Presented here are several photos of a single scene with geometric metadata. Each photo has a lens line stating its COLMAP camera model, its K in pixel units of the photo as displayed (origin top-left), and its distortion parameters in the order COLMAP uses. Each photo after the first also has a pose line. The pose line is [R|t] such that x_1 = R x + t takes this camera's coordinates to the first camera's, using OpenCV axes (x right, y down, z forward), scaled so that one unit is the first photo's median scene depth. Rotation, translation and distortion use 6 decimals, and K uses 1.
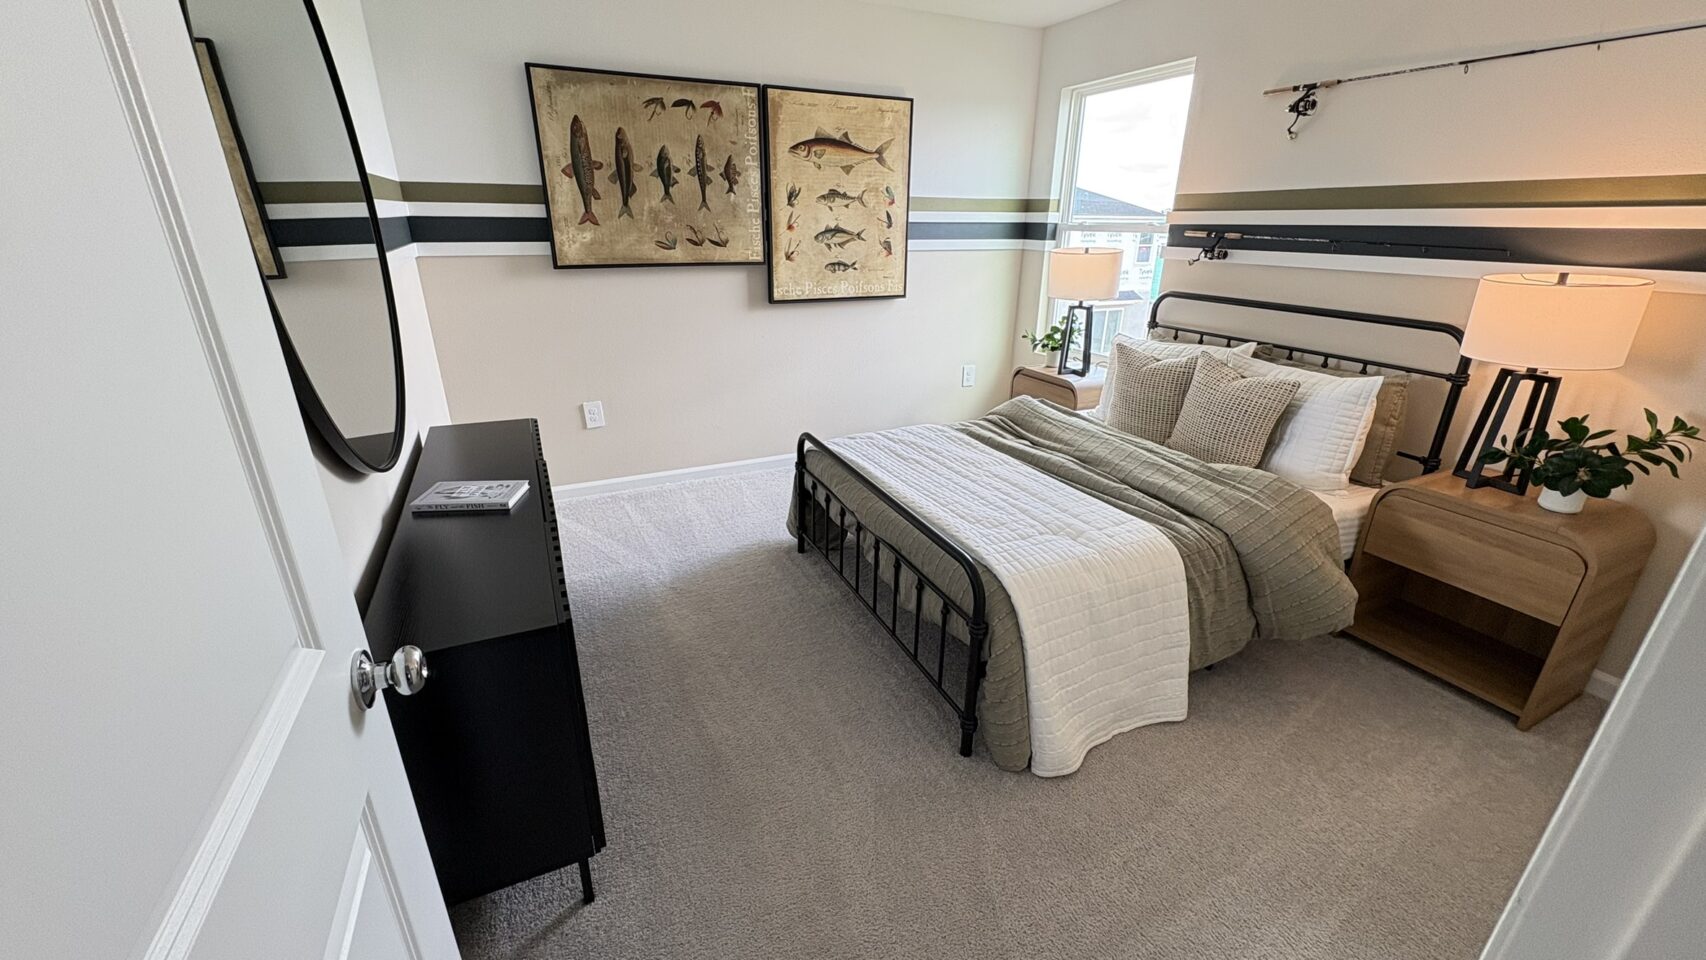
lens RADIAL K [[672.6, 0, 857.8], [0, 672.6, 477.4], [0, 0, 1]] dist [0.003452, -0.000098]
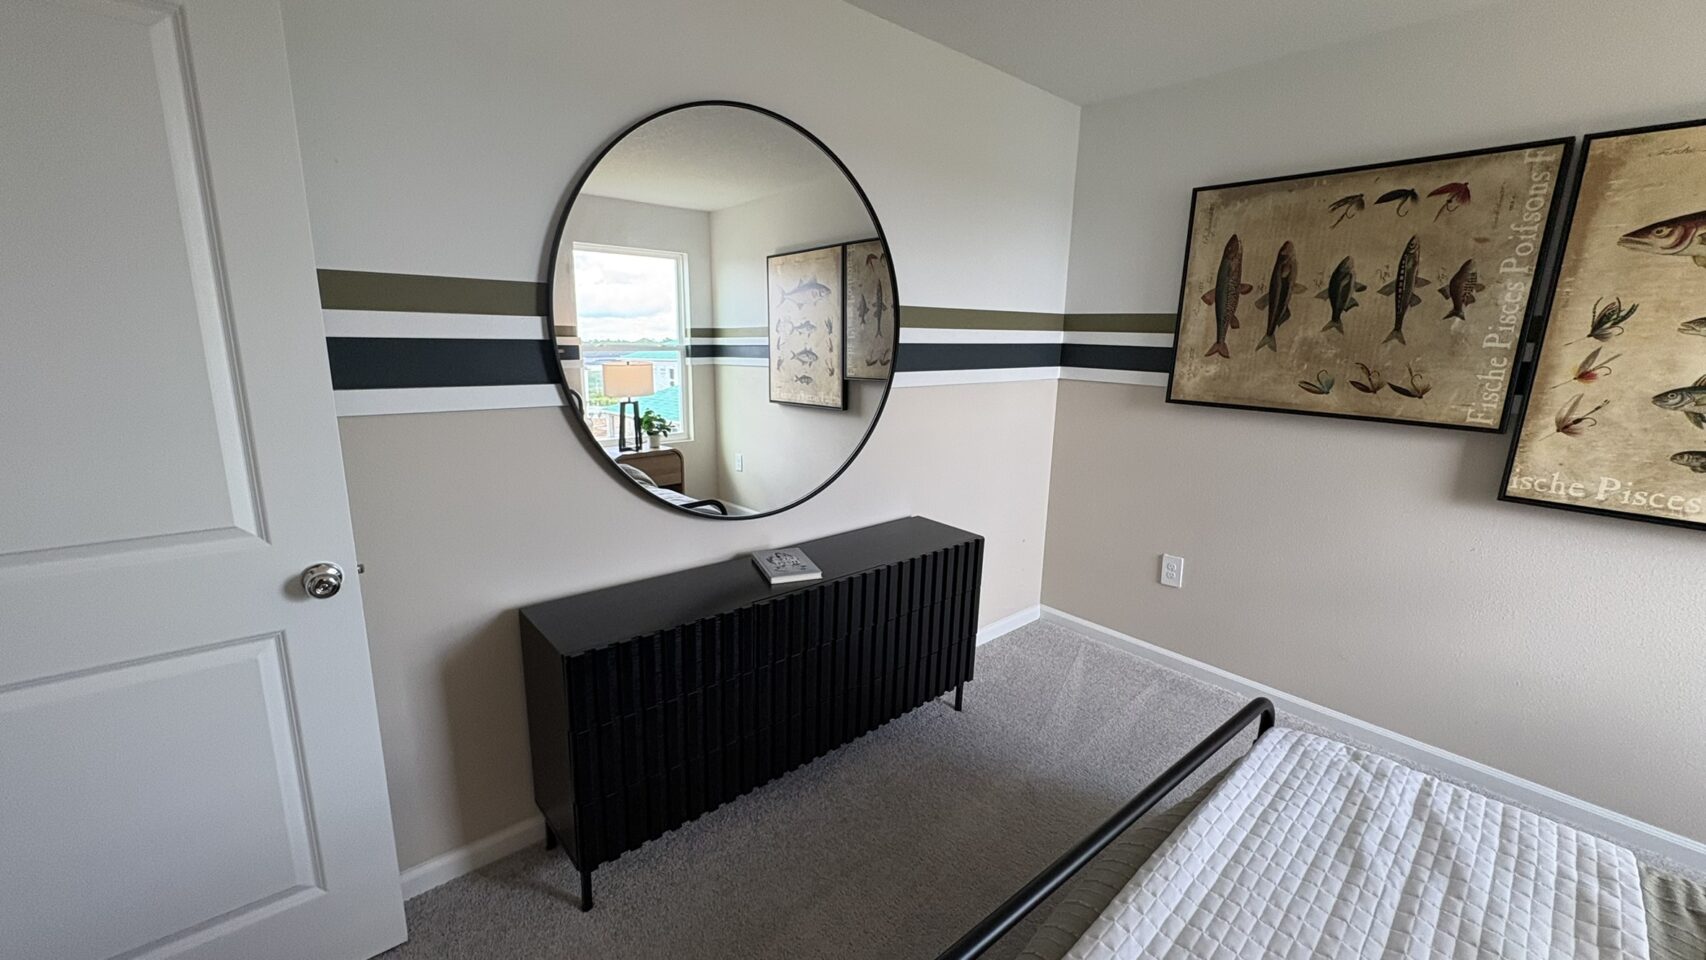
lens RADIAL K [[672.6, 0, 852.5], [0, 672.6, 480.4], [0, 0, 1]] dist [0.003452, -0.000098]
pose [[0.286781, 0.205261, -0.935748, 0.282139], [-0.369175, 0.925015, 0.089764, -0.138816], [0.884006, 0.319712, 0.341054, 0.356946]]
